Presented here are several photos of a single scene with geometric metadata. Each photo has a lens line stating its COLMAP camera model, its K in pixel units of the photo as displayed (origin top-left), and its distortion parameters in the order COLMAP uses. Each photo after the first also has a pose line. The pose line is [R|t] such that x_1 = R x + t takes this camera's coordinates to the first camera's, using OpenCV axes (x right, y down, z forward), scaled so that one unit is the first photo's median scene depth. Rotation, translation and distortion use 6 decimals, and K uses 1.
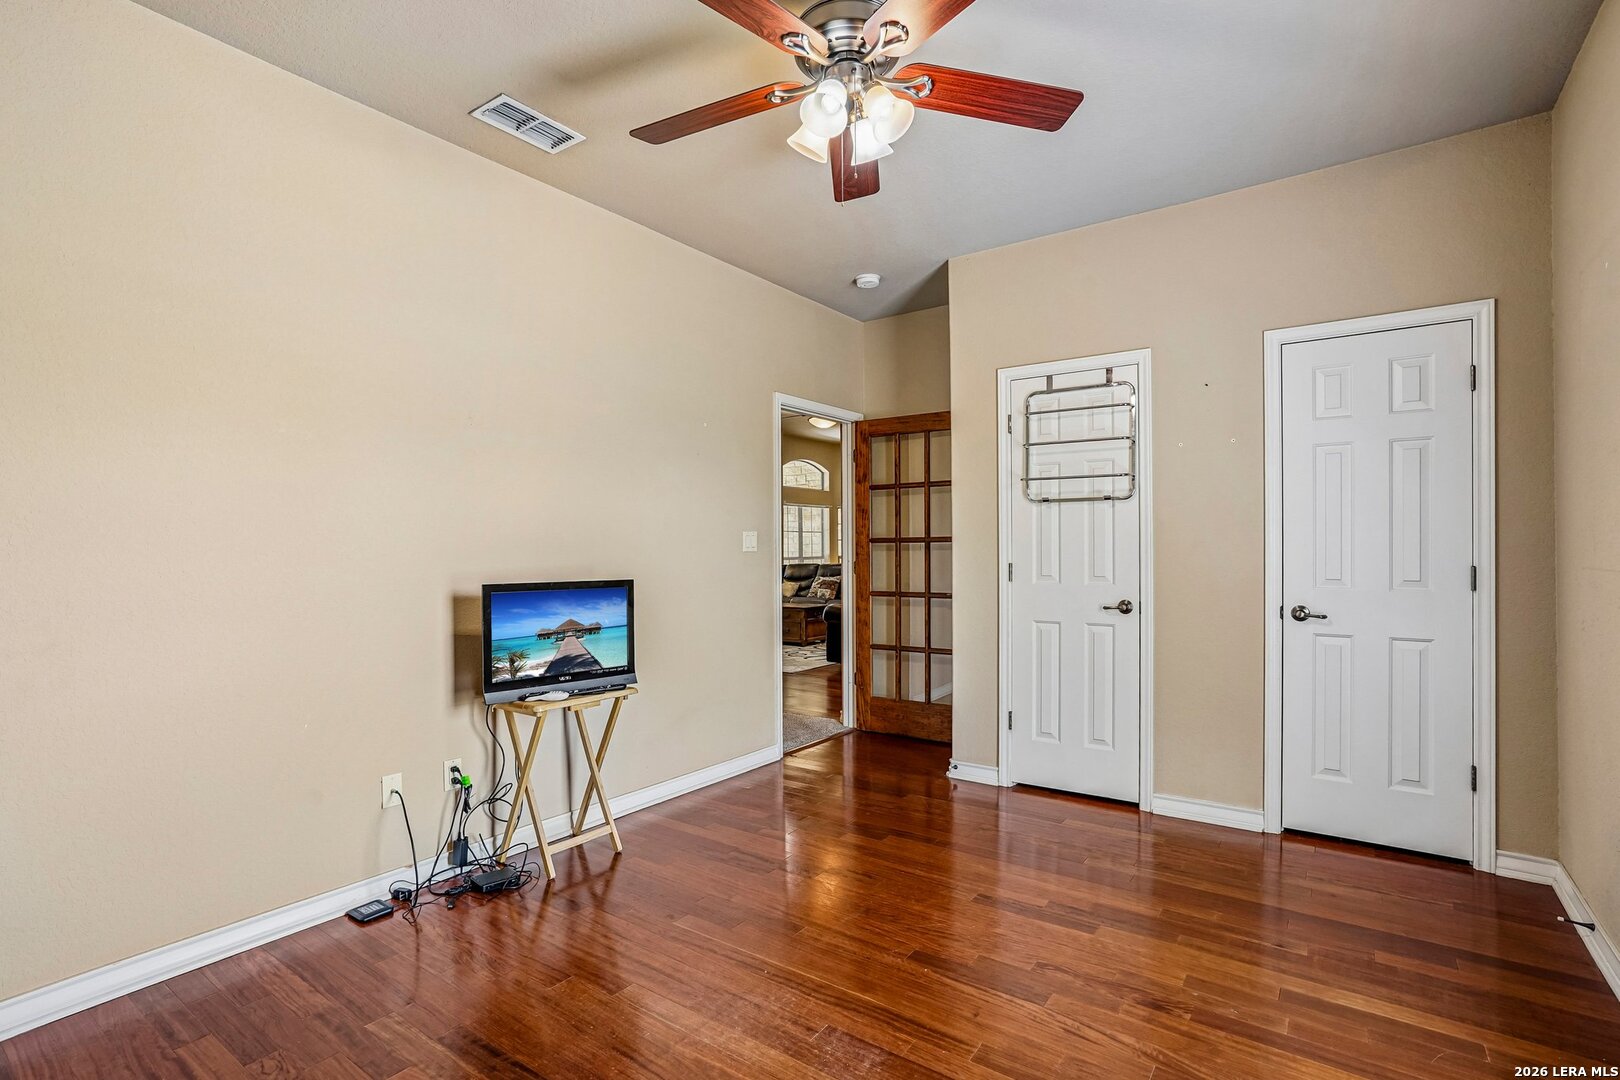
lens RADIAL K [[753.8, 0, 798.7], [0, 753.8, 546.0], [0, 0, 1]] dist [-0.037710, 0.005395]
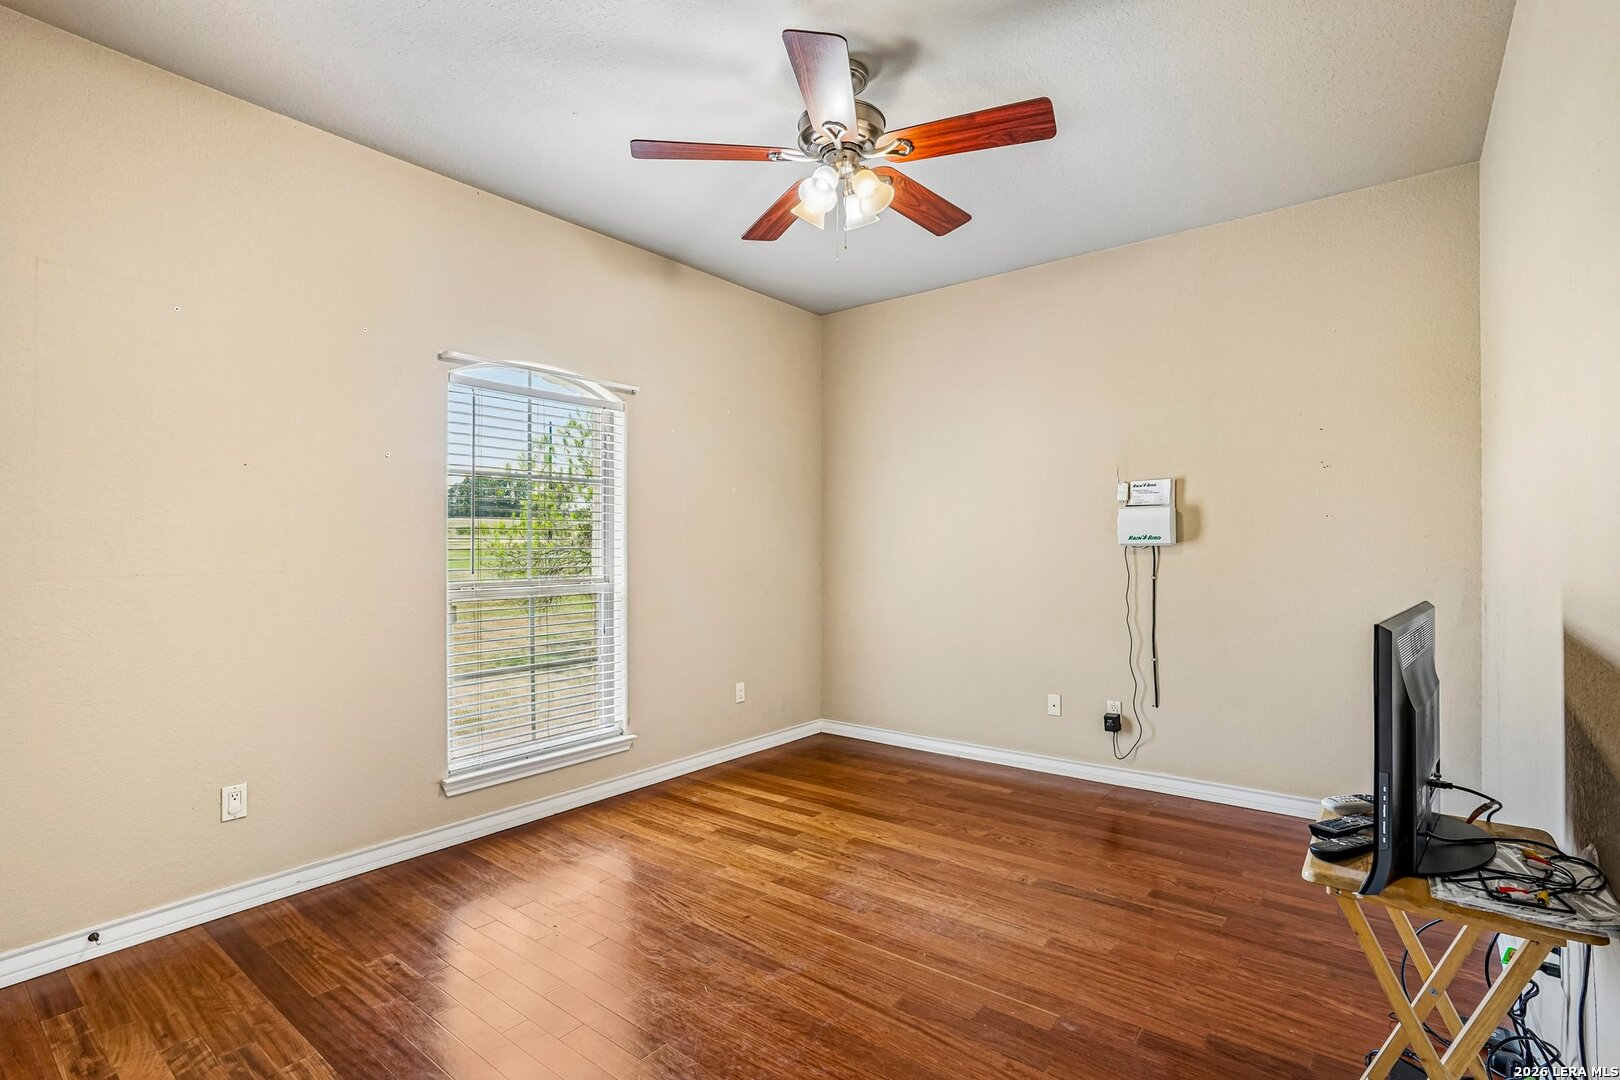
lens RADIAL K [[753.8, 0, 820.9], [0, 753.8, 532.1], [0, 0, 1]] dist [-0.037710, 0.005395]
pose [[-0.998901, 0.011069, 0.045533, 0.027051], [0.009839, 0.999583, -0.027130, 0.005002], [-0.045815, -0.026652, -0.998594, 1.202651]]
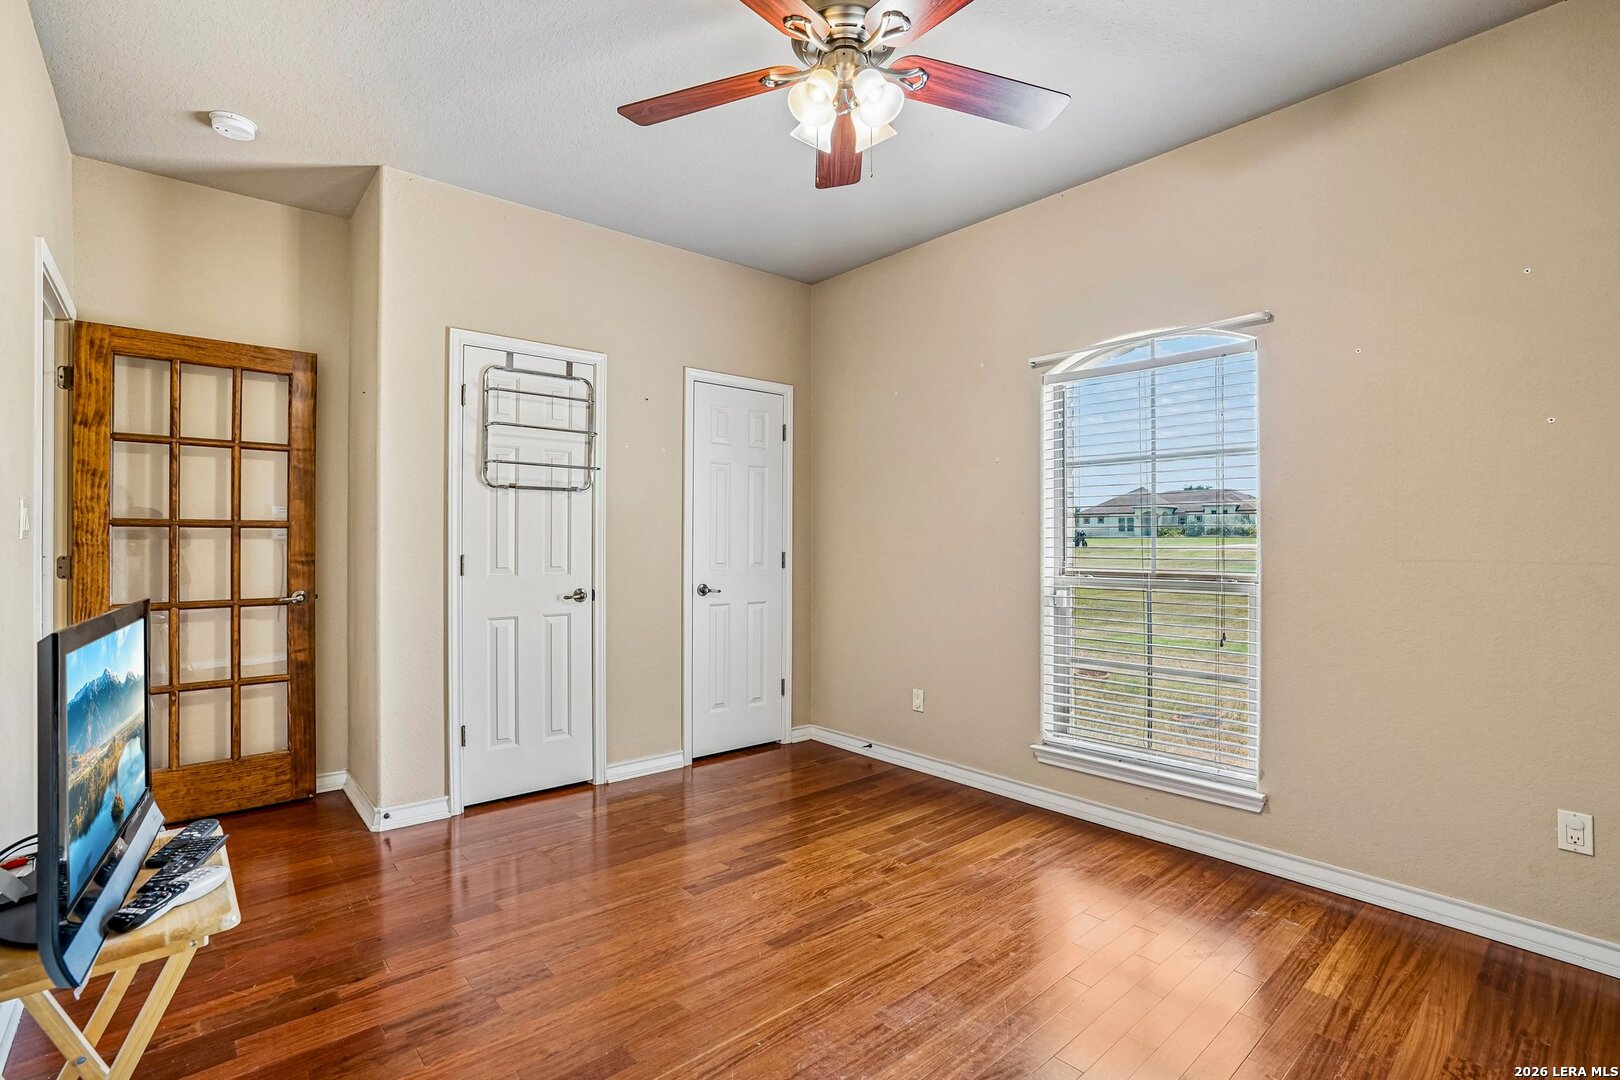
lens RADIAL K [[753.8, 0, 804.7], [0, 753.8, 535.3], [0, 0, 1]] dist [-0.037710, 0.005395]
pose [[0.237951, 0.011158, 0.971213, -0.493864], [-0.009035, 0.999916, -0.009275, 0.005063], [-0.971235, -0.006568, 0.238032, 0.440582]]
